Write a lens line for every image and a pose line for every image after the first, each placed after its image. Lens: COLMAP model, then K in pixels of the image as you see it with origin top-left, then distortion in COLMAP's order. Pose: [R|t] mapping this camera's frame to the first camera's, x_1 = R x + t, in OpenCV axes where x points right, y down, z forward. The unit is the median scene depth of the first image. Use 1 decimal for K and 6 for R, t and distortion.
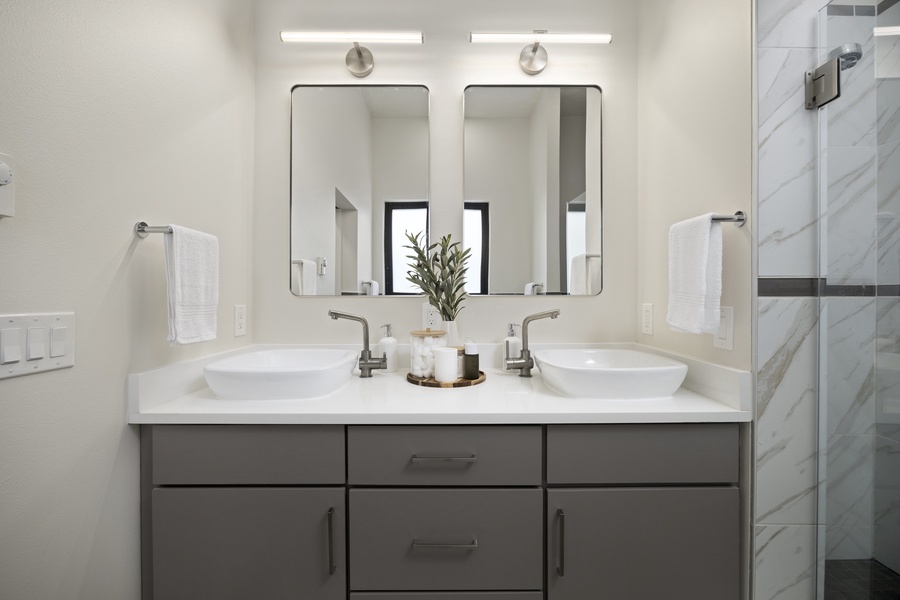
lens RADIAL K [[376.7, 0, 451.8], [0, 376.7, 300.4], [0, 0, 1]] dist [-0.012339, 0.000628]
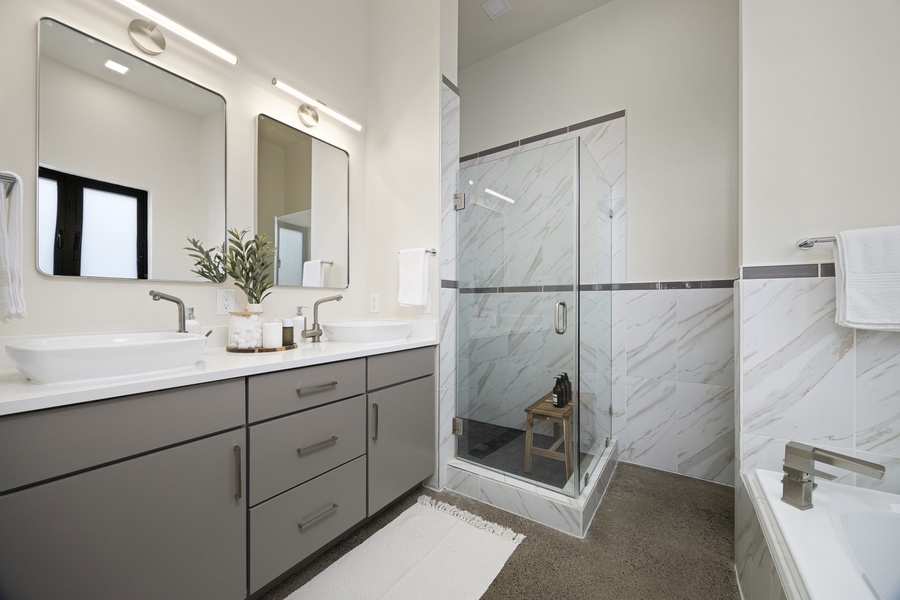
lens RADIAL K [[350.4, 0, 447.8], [0, 350.4, 302.1], [0, 0, 1]] dist [-0.002074, -0.000463]
pose [[0.564785, 0.007193, 0.825207, -0.874496], [0.004141, 0.999925, -0.011550, 0.096434], [-0.825228, 0.009941, 0.564713, -0.227083]]
